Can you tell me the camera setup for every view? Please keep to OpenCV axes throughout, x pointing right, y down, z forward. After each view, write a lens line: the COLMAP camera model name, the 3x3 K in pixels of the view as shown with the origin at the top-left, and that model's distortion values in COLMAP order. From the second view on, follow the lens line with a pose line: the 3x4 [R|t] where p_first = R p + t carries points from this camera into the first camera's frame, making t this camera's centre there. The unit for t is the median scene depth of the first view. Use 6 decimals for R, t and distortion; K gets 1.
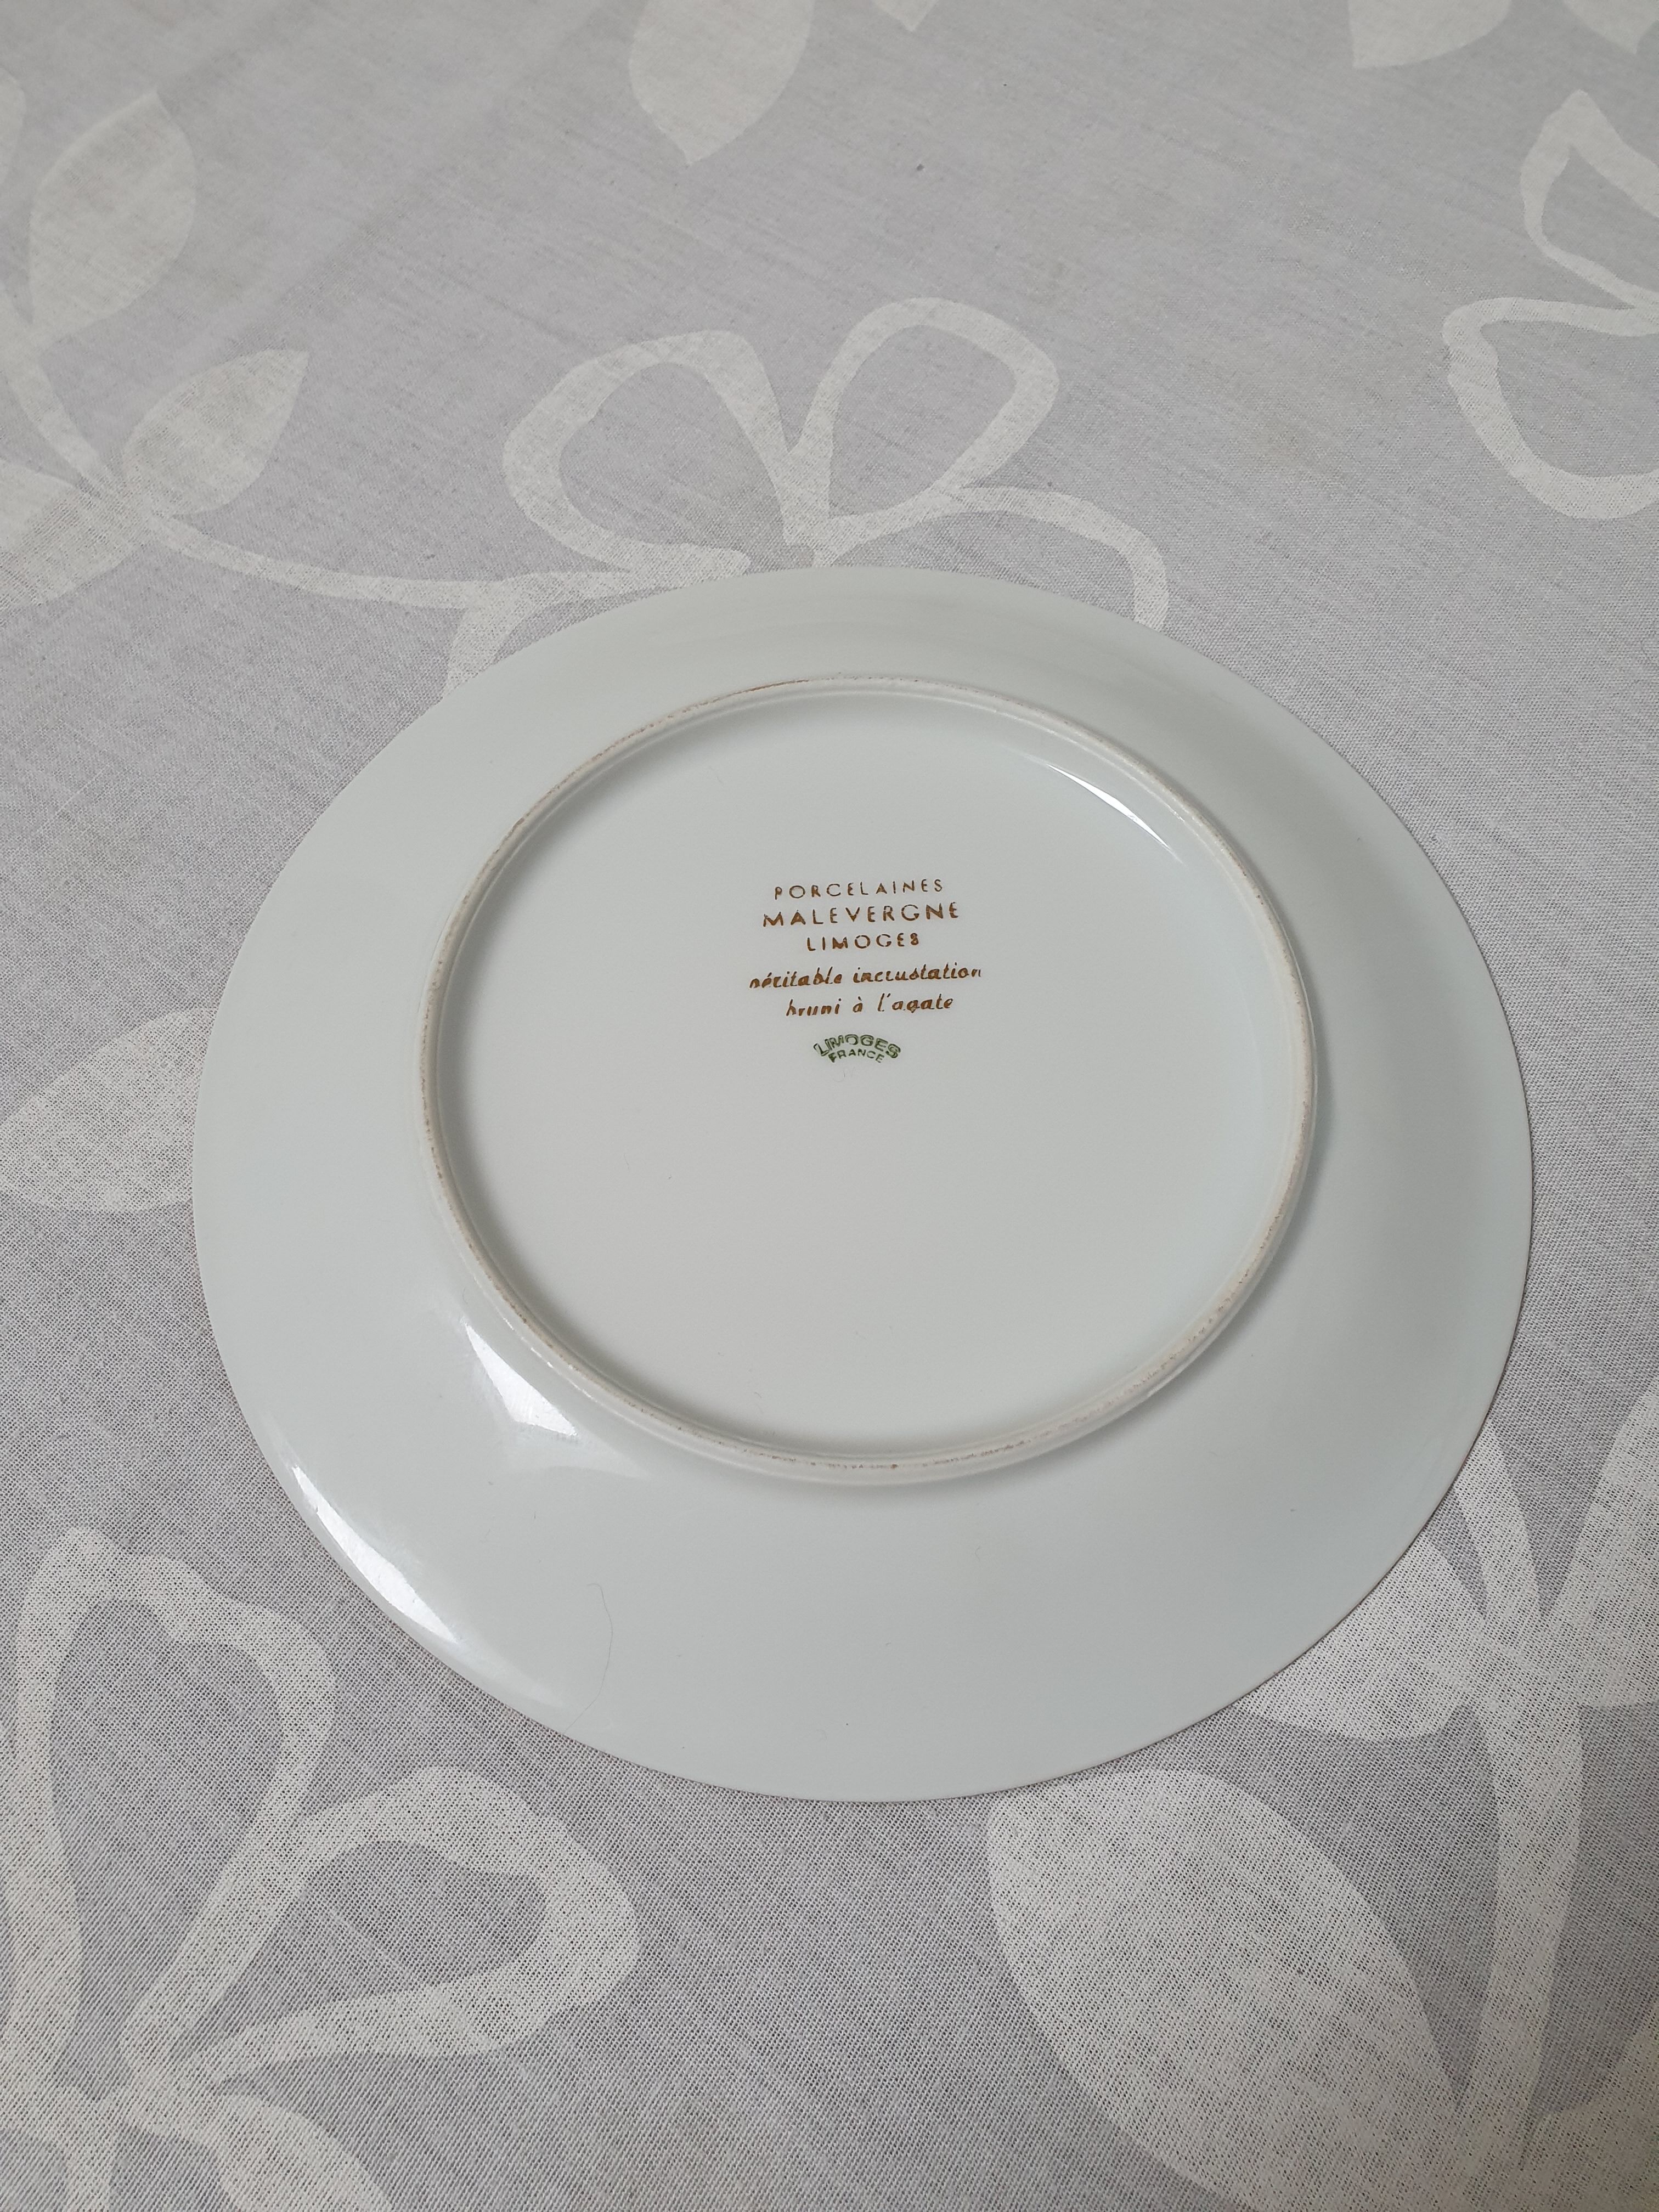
lens RADIAL K [[1837.1, 0, 774.5], [0, 1837.1, 1129.0], [0, 0, 1]] dist [-0.045700, 0.034581]
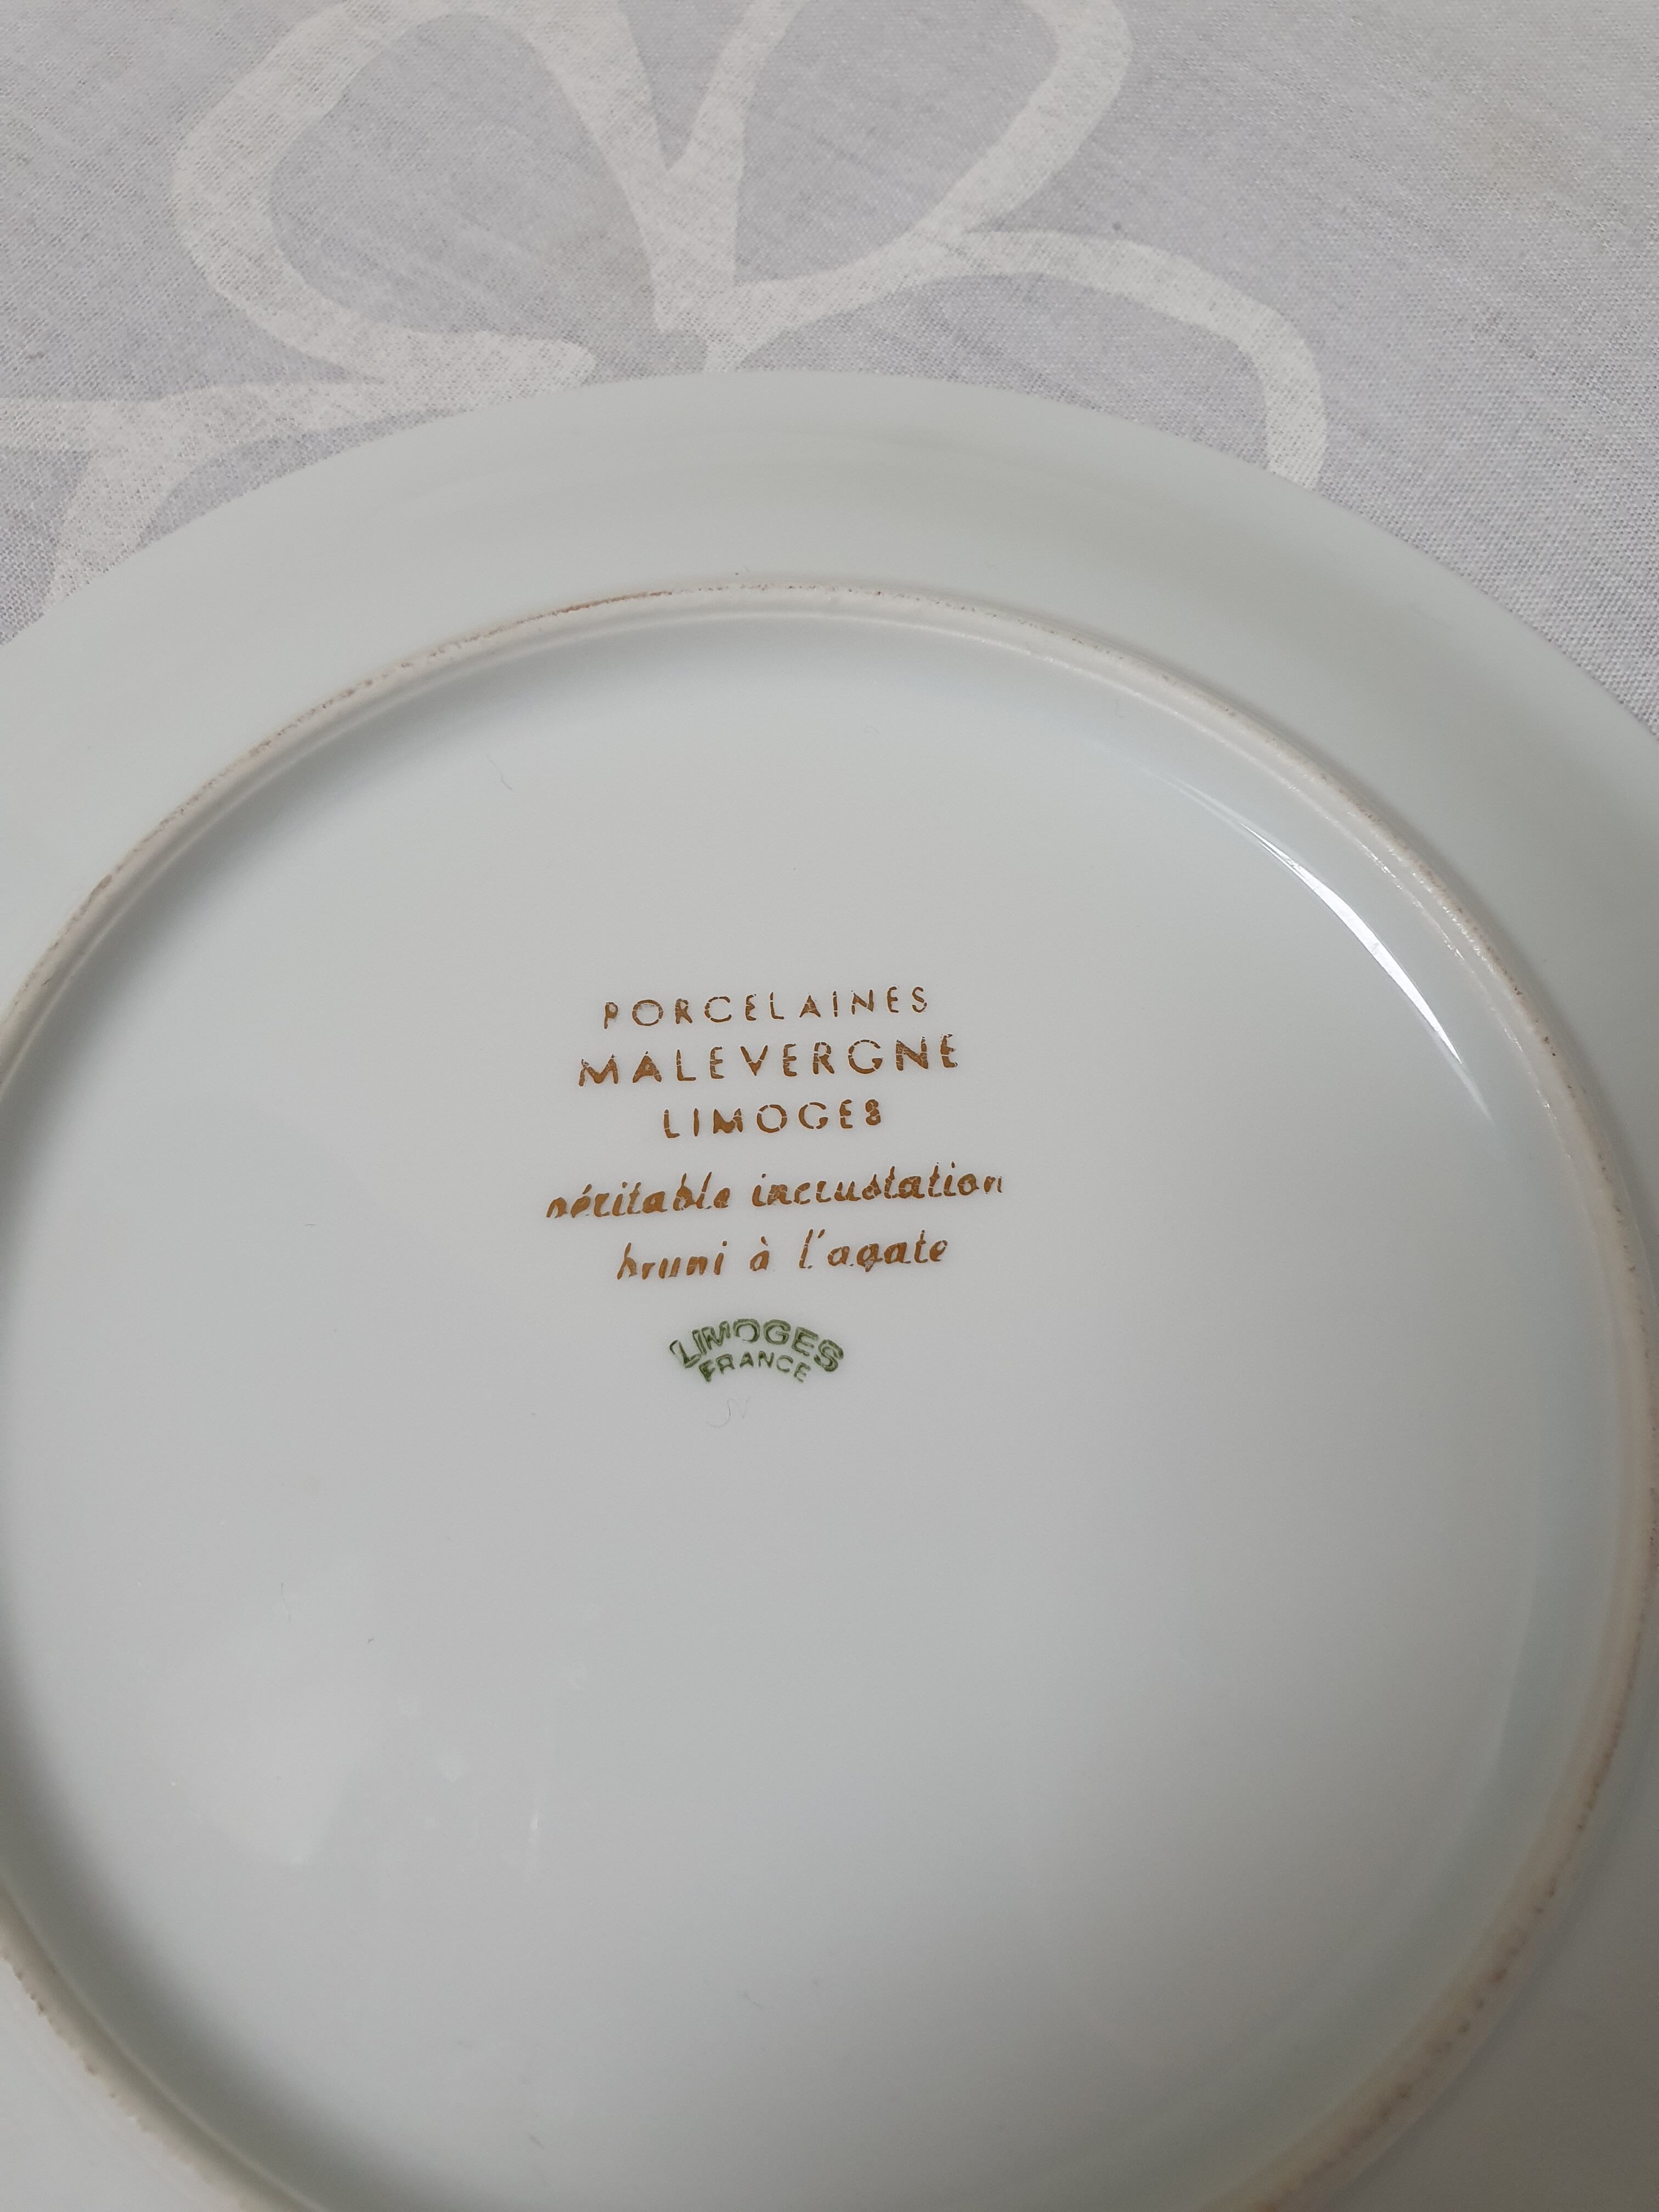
lens RADIAL K [[1837.1, 0, 806.0], [0, 1837.1, 1162.7], [0, 0, 1]] dist [-0.045700, 0.034581]
pose [[0.999797, -0.007213, 0.018816, 0.041261], [0.005290, 0.994941, 0.100319, -0.121792], [-0.019445, -0.100199, 0.994777, 0.418608]]
